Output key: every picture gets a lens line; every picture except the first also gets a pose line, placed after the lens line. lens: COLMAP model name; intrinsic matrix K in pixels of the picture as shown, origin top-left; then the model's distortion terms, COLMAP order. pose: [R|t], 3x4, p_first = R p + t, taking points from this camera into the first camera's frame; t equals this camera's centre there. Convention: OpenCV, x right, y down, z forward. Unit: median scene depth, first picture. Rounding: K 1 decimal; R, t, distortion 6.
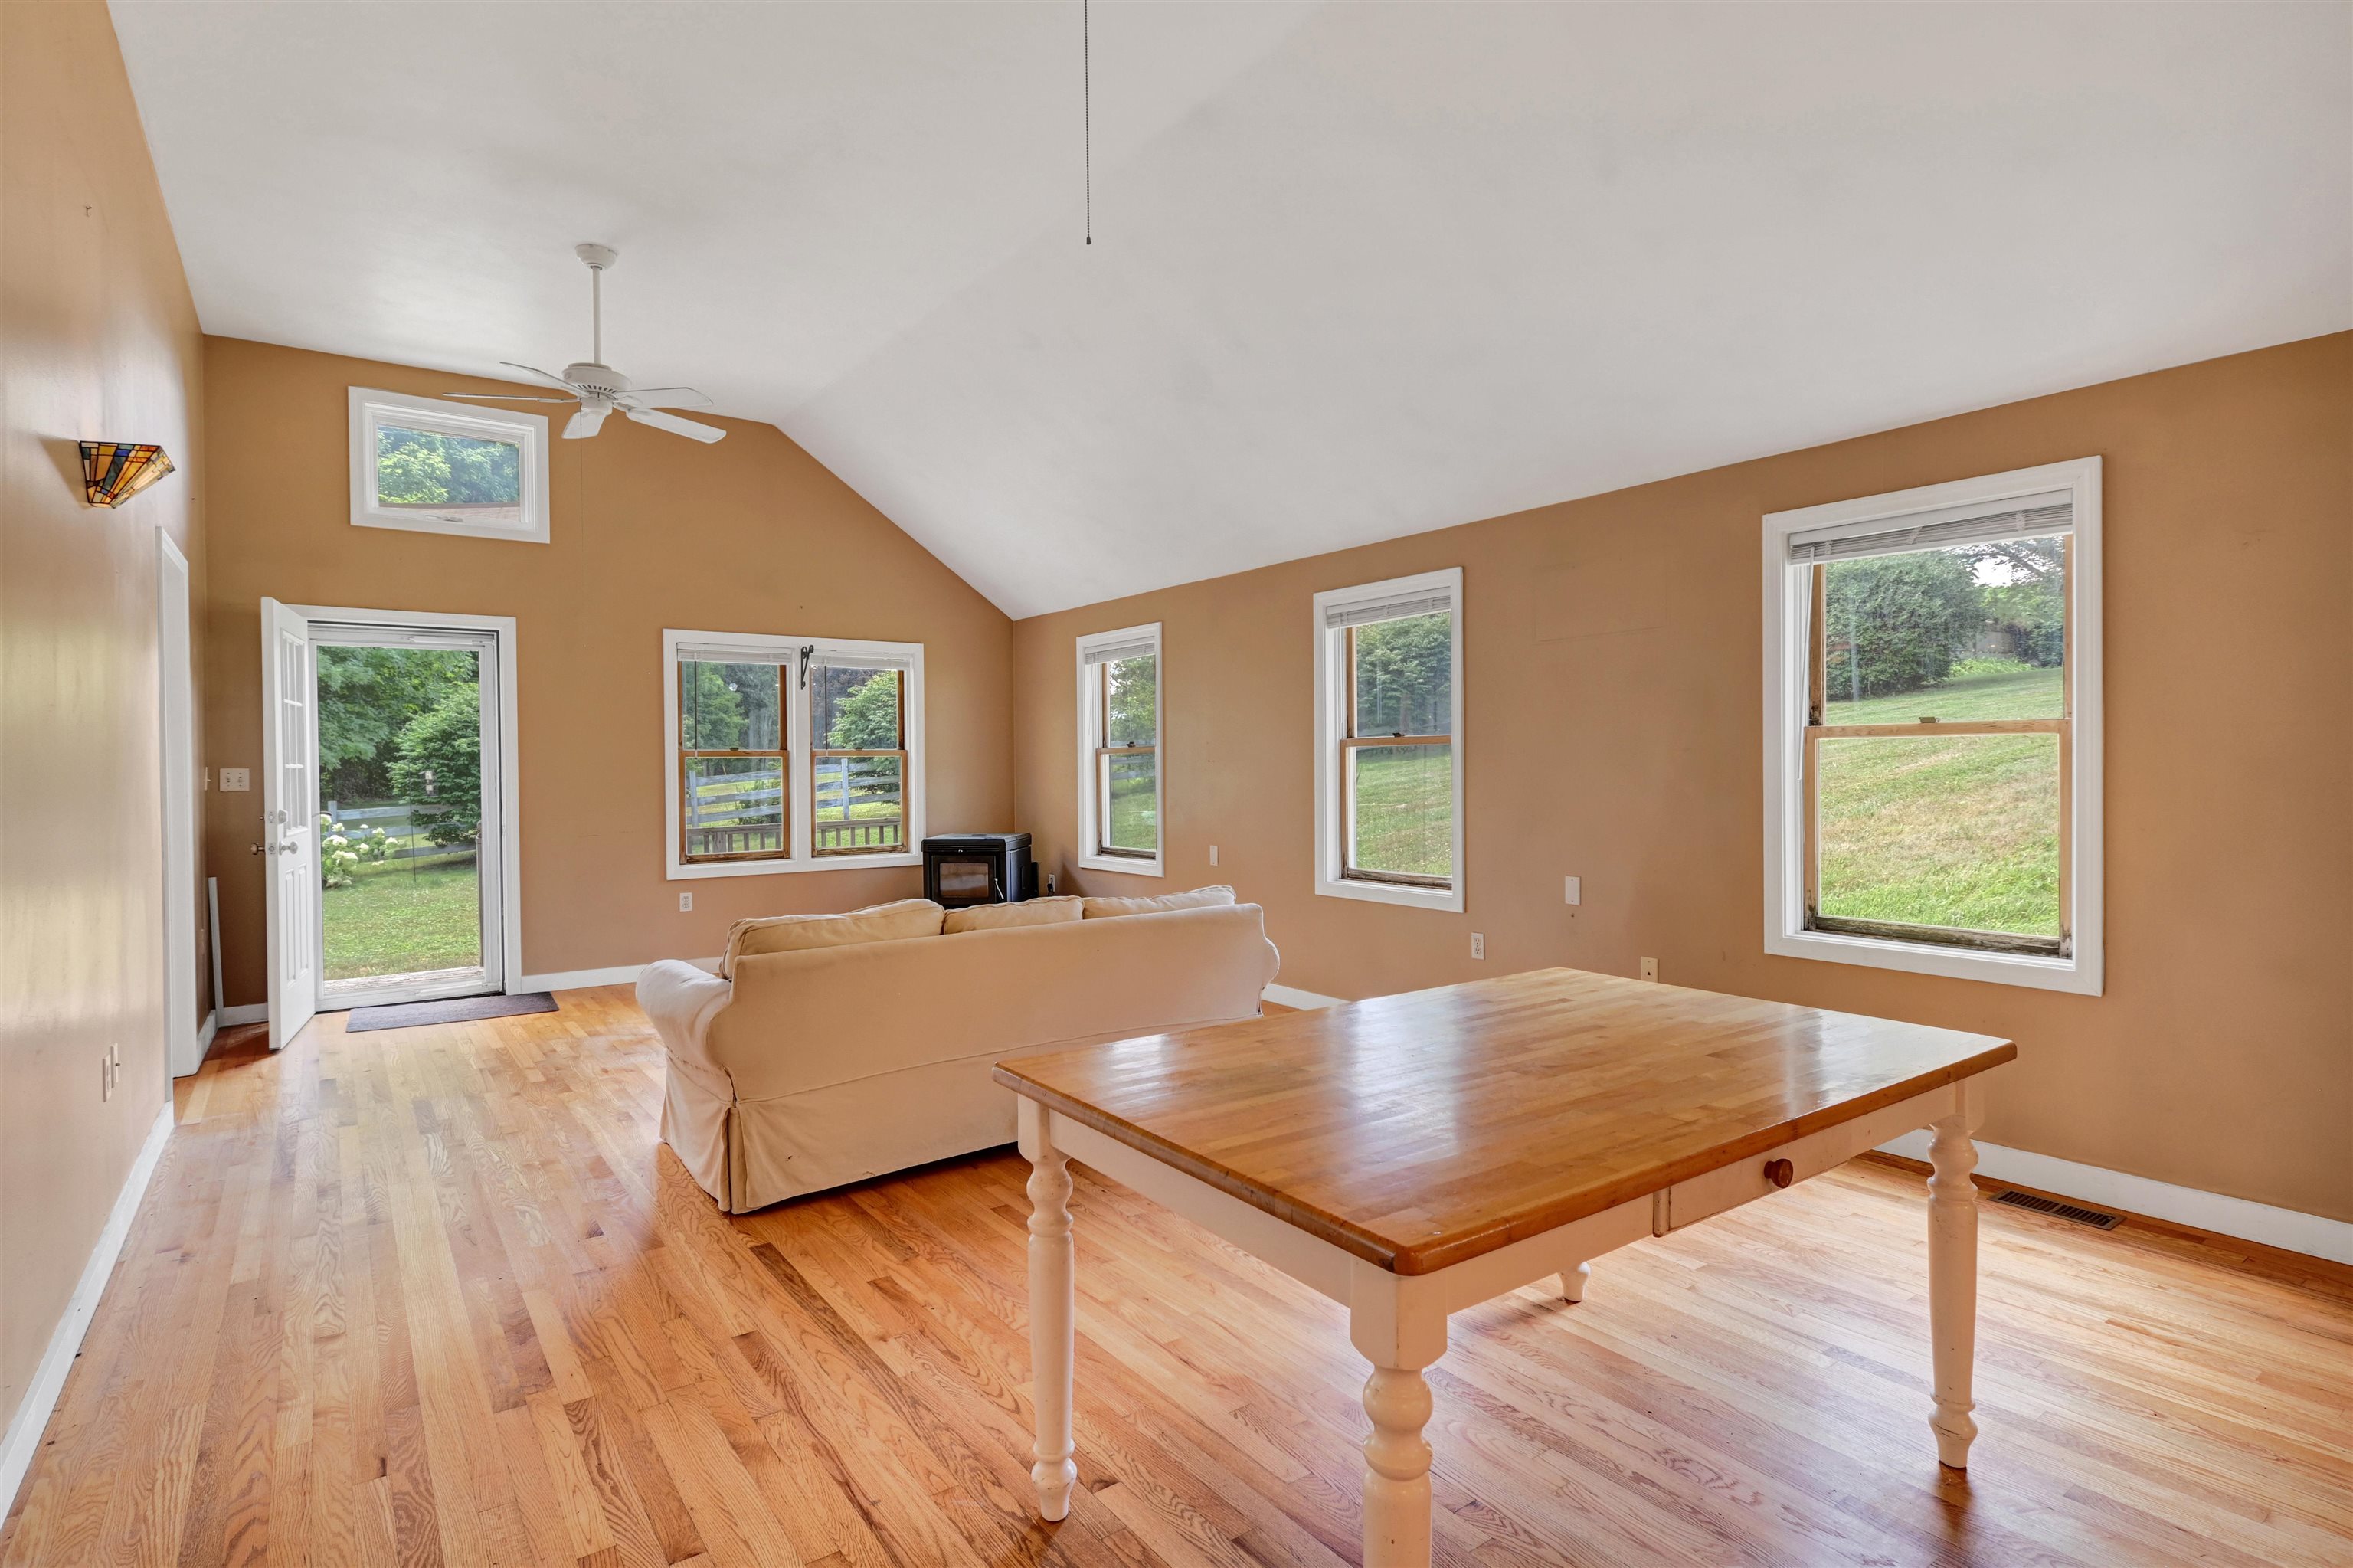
lens RADIAL K [[1192.1, 0, 1168.6], [0, 1192.1, 780.9], [0, 0, 1]] dist [-0.004617, -0.000417]
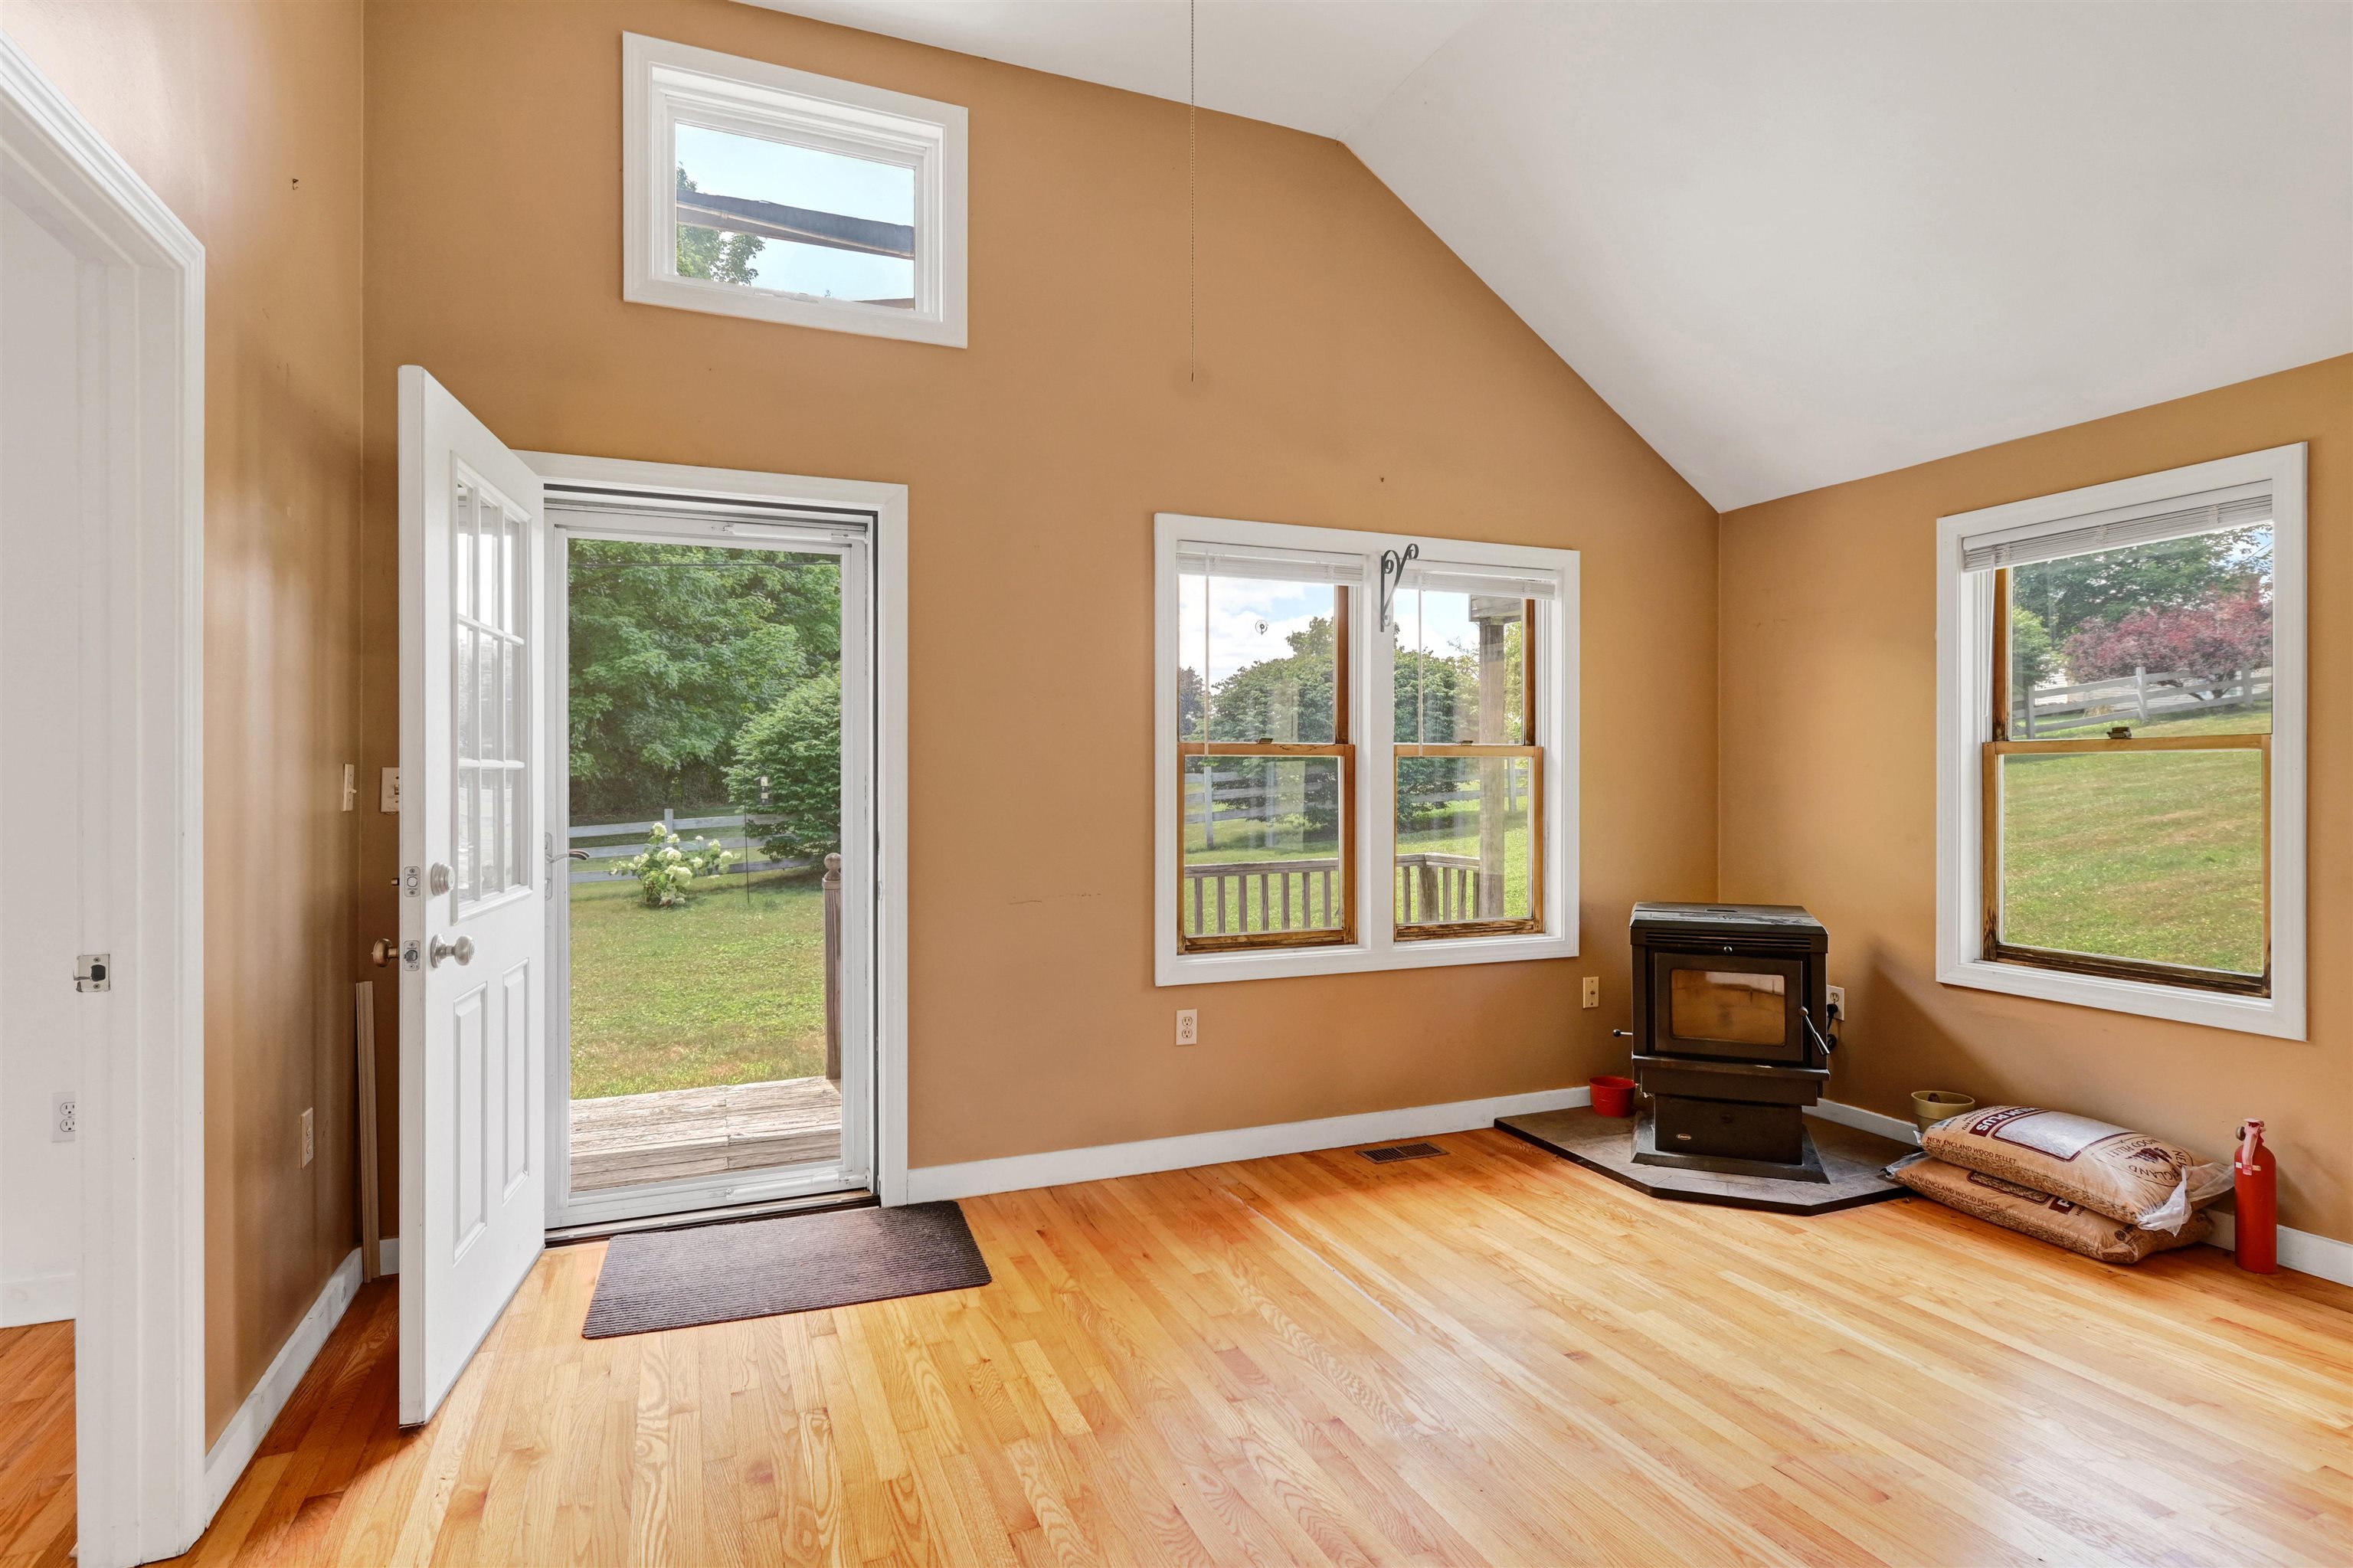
lens RADIAL K [[1192.1, 0, 1179.2], [0, 1192.1, 784.4], [0, 0, 1]] dist [-0.004617, -0.000417]
pose [[0.975045, 0.010636, -0.221754, -0.126202], [-0.012132, 0.999912, -0.005386, -0.001643], [0.221677, 0.007942, 0.975088, 0.207183]]
